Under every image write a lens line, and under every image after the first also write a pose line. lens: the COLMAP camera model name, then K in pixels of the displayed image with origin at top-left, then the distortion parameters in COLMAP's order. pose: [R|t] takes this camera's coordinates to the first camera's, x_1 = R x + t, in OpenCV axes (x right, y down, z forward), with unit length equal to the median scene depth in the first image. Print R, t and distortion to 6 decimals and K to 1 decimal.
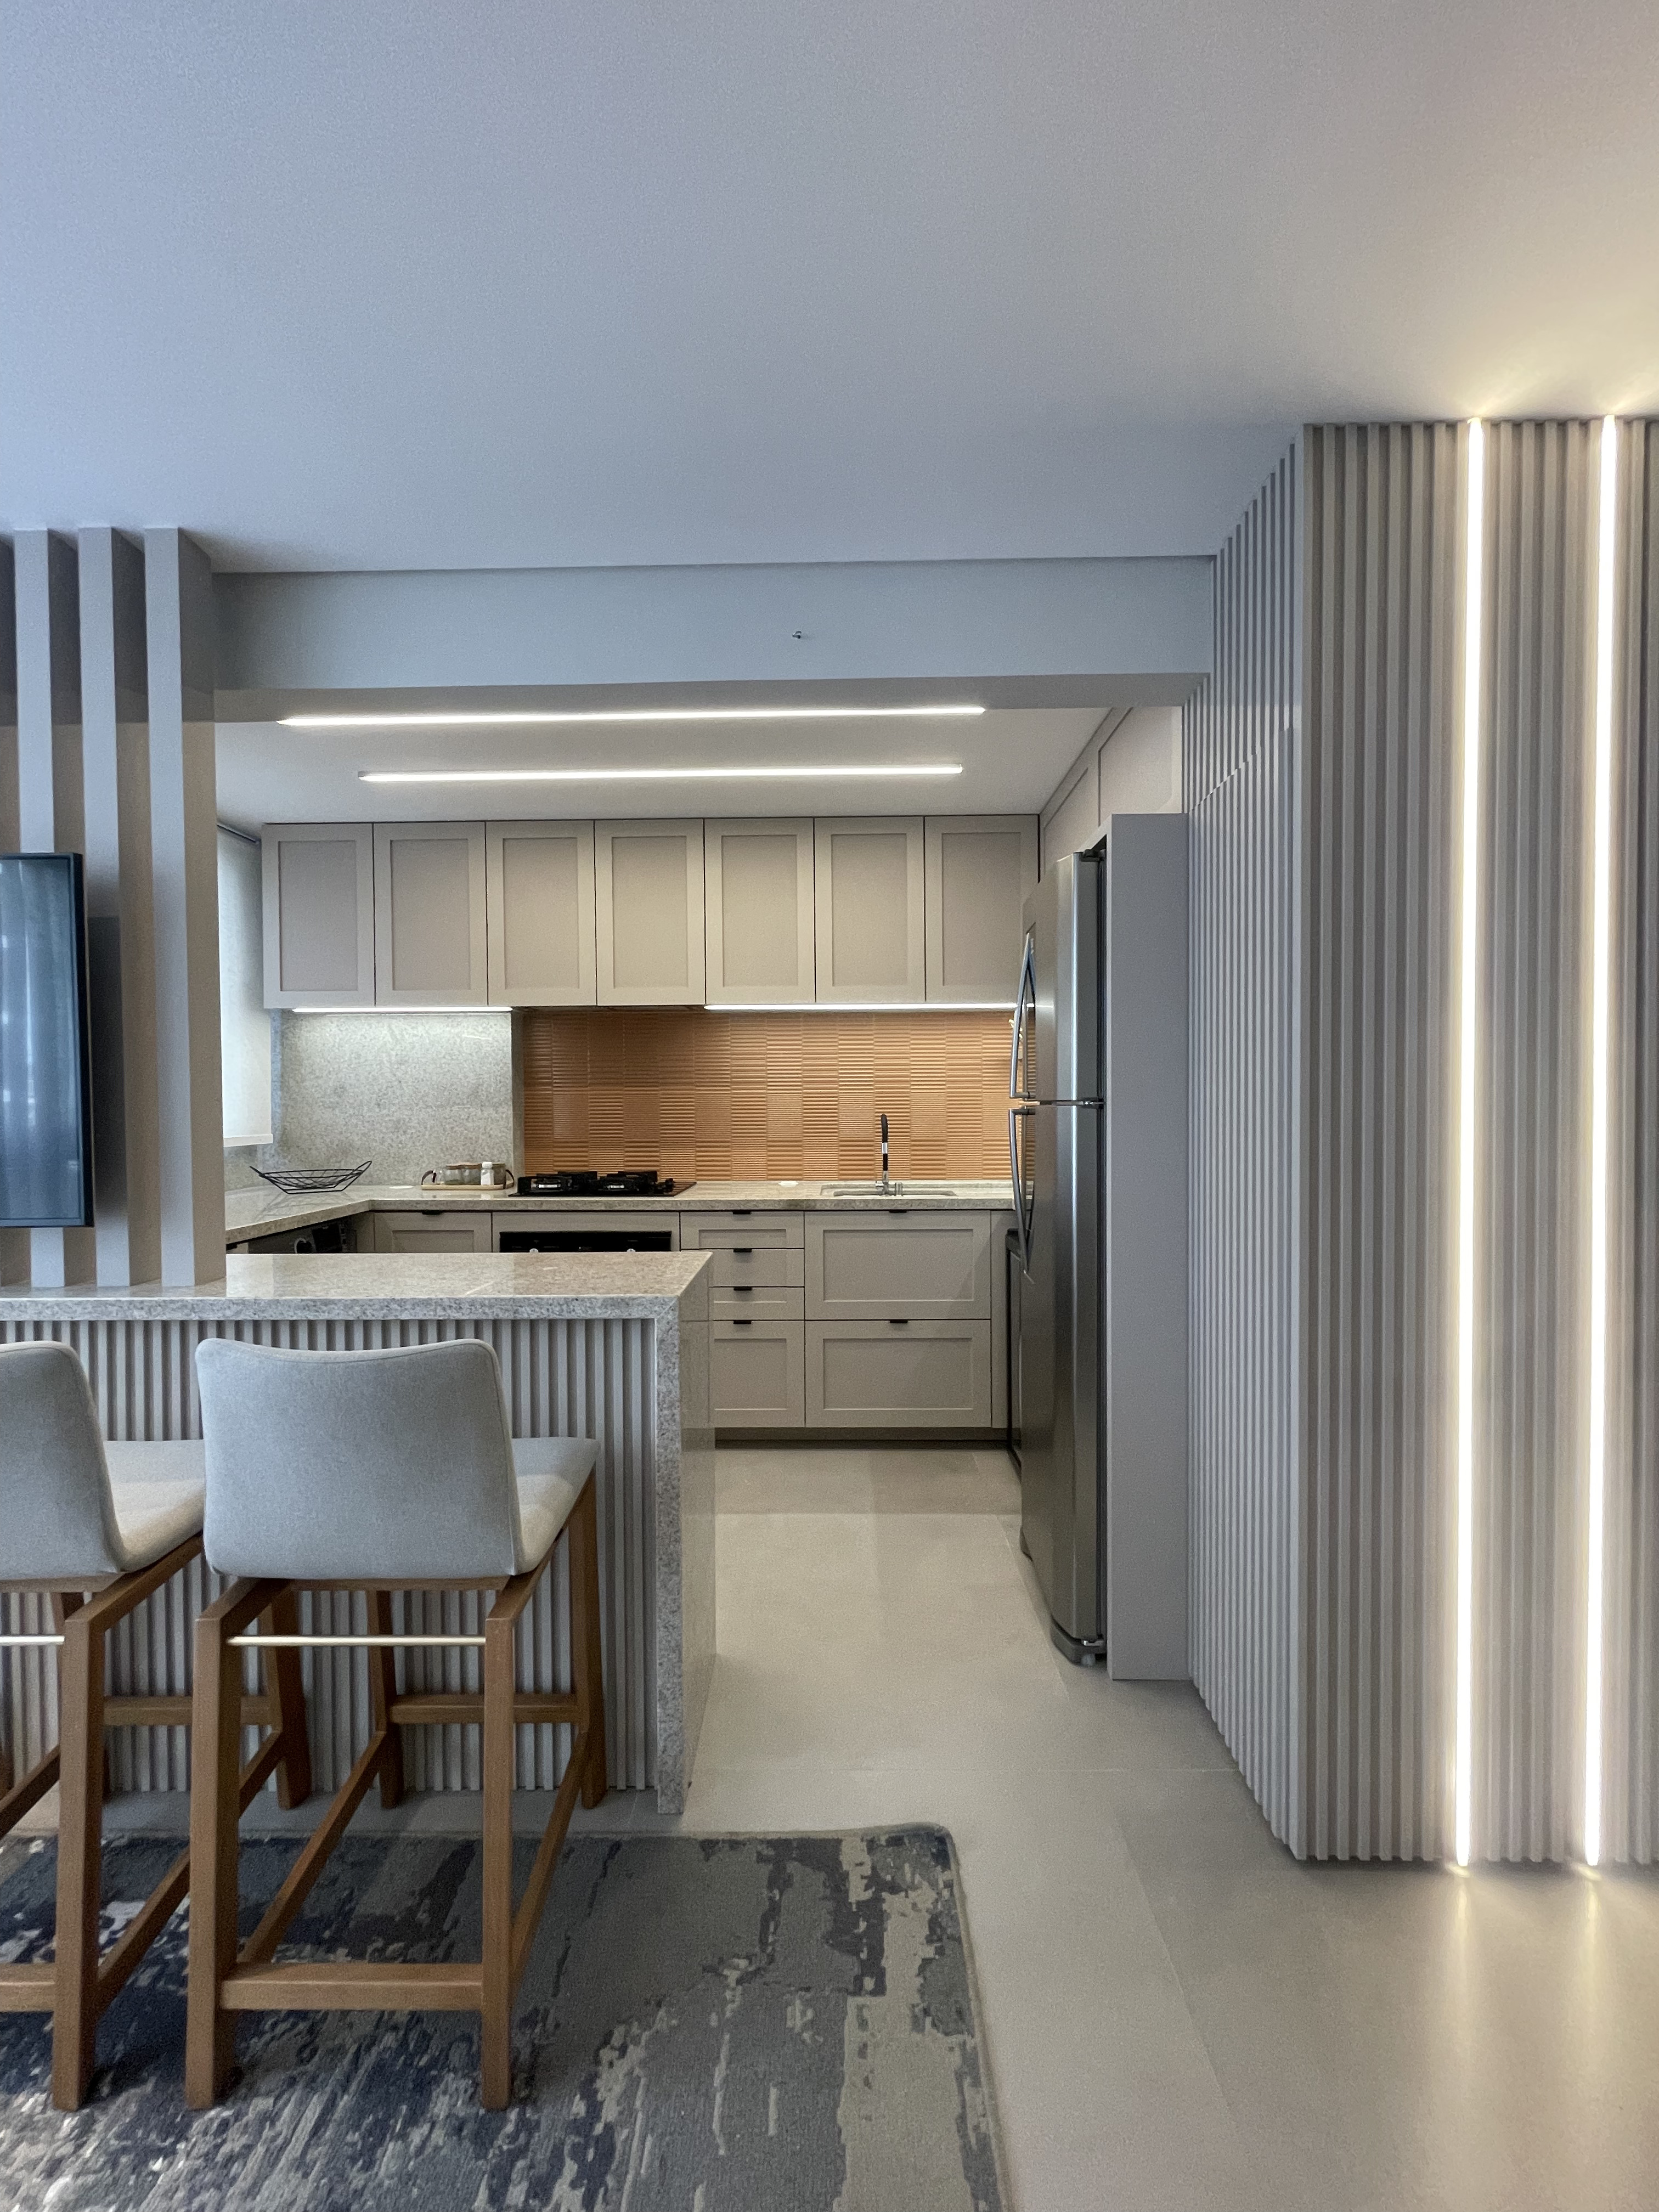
lens RADIAL K [[879.0, 0, 817.1], [0, 879.0, 1113.1], [0, 0, 1]] dist [-0.001456, -0.000097]
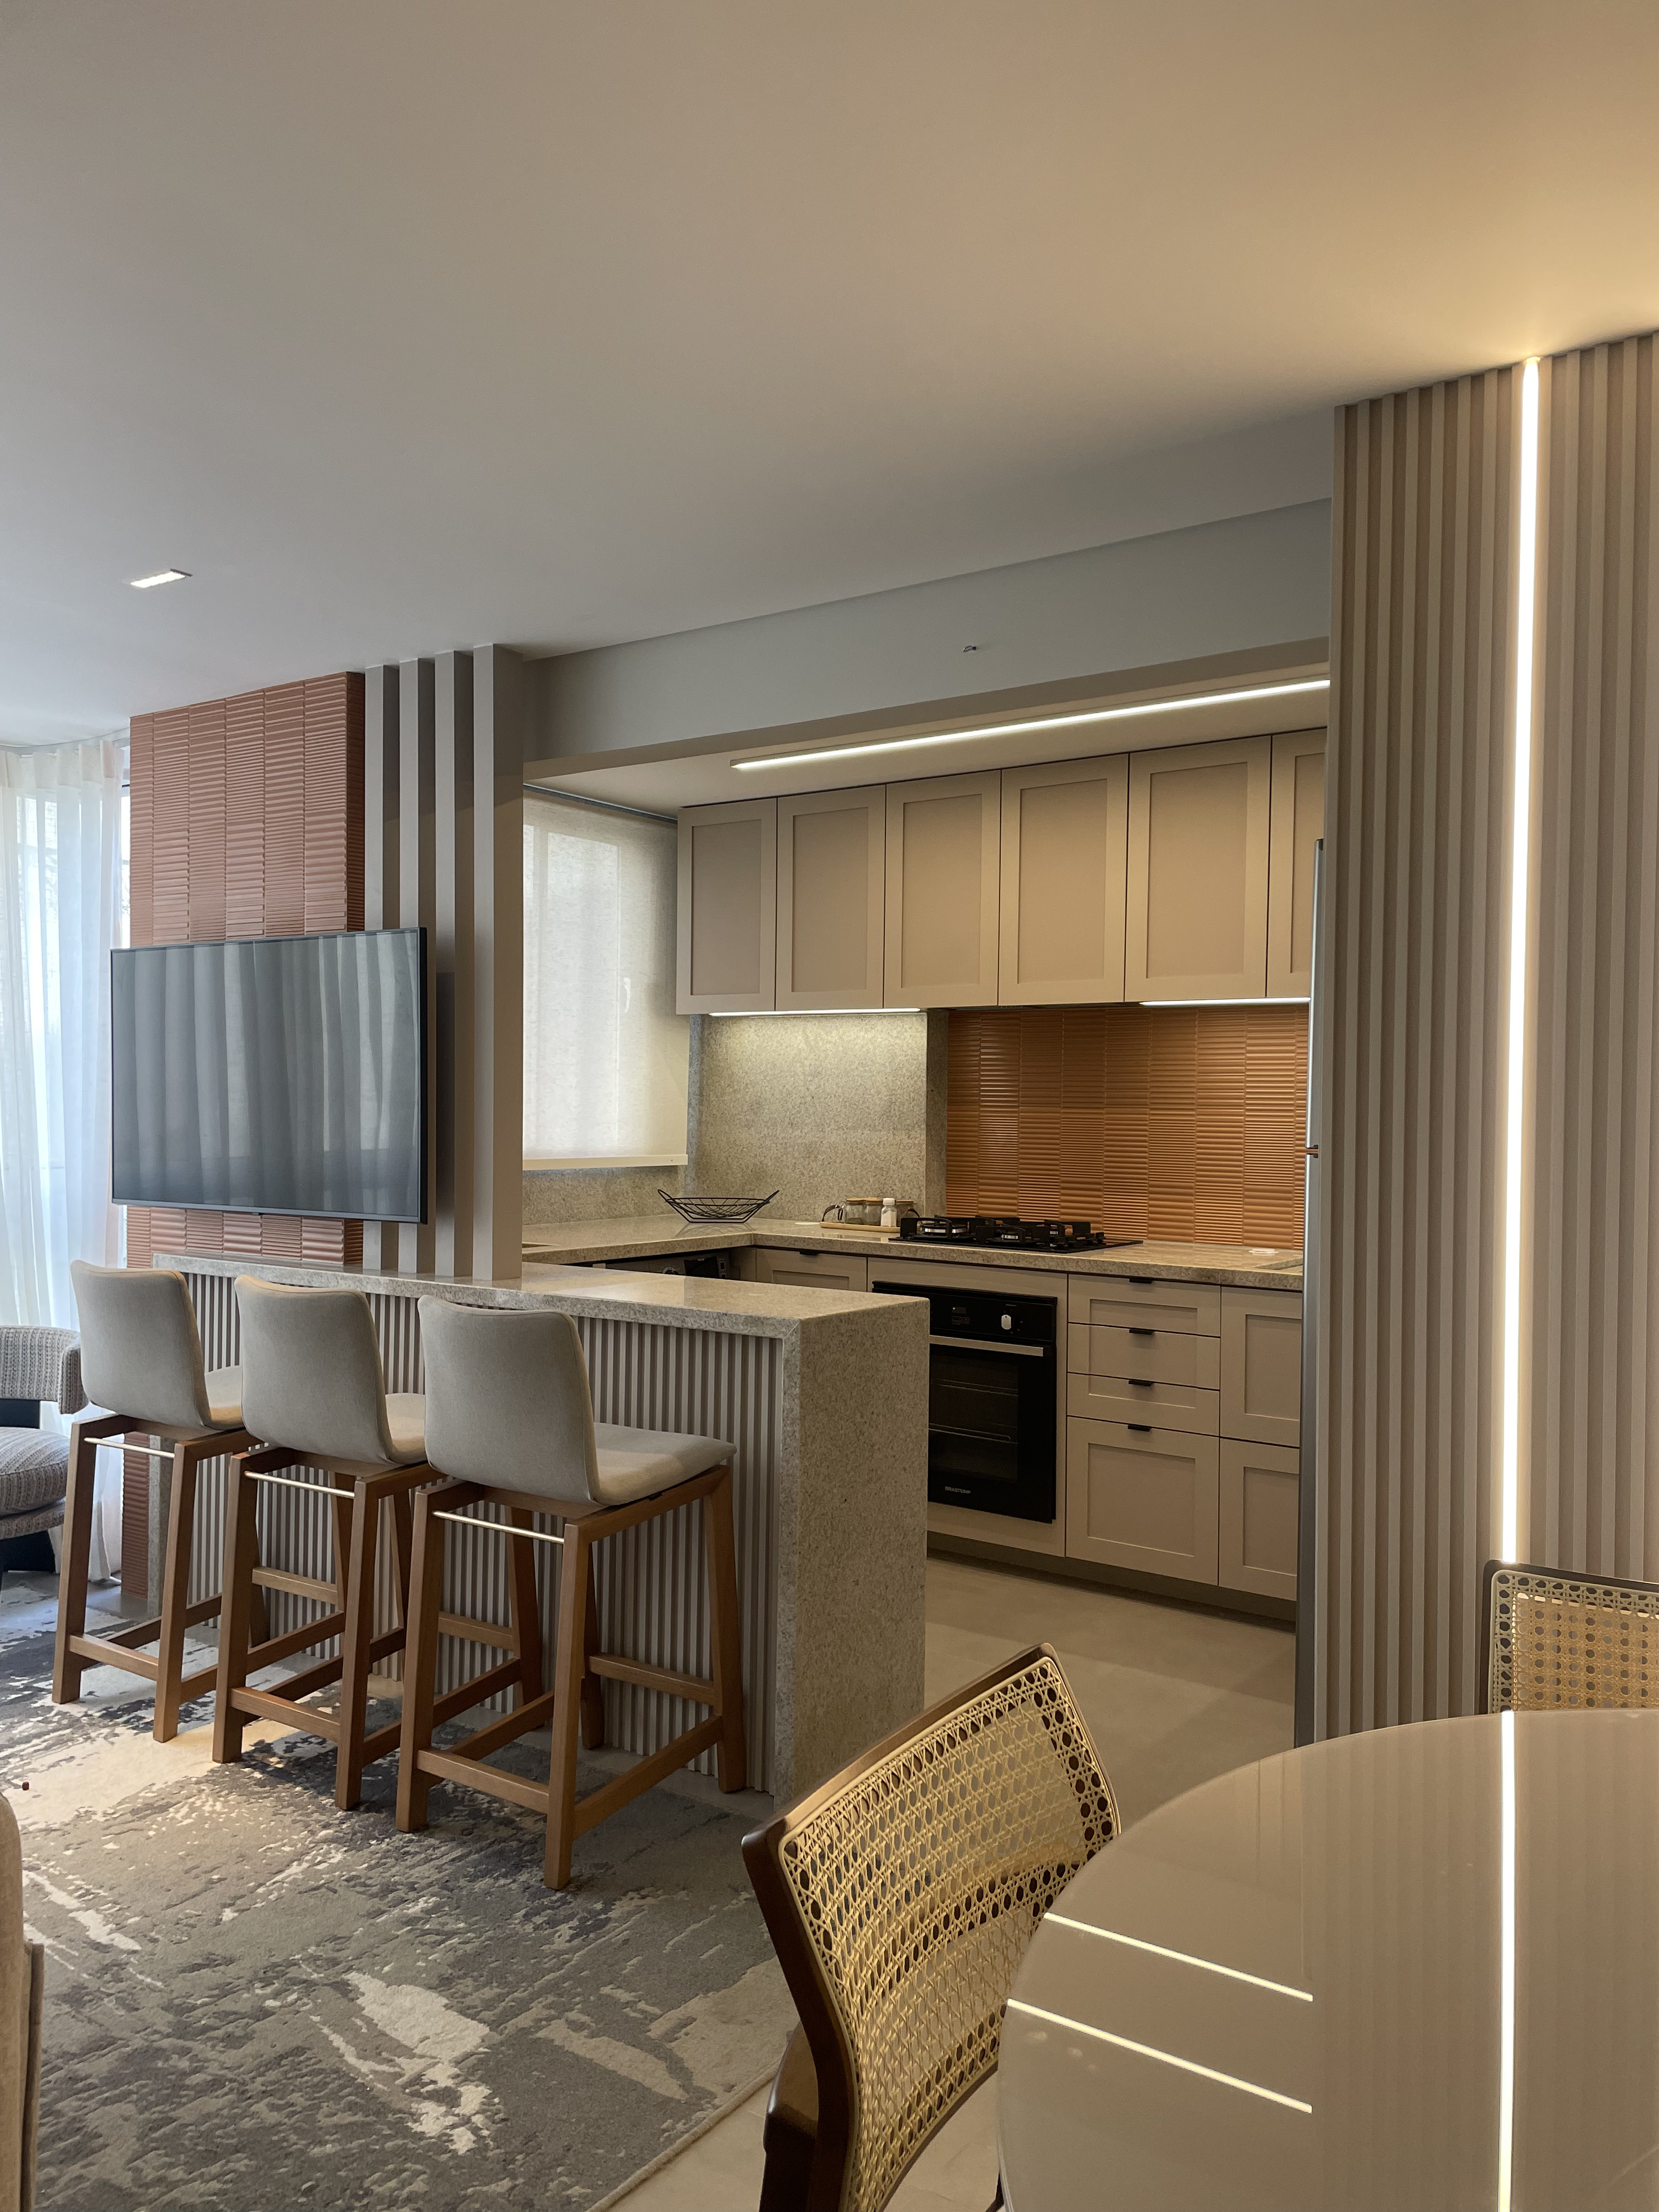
lens RADIAL K [[1640.1, 0, 861.0], [0, 1640.1, 1125.2], [0, 0, 1]] dist [0.080928, -0.102056]
pose [[0.828427, 0.024483, -0.559561, 0.969390], [-0.027540, 0.999616, 0.002964, -0.033846], [0.559419, 0.012955, 0.828784, -0.584618]]
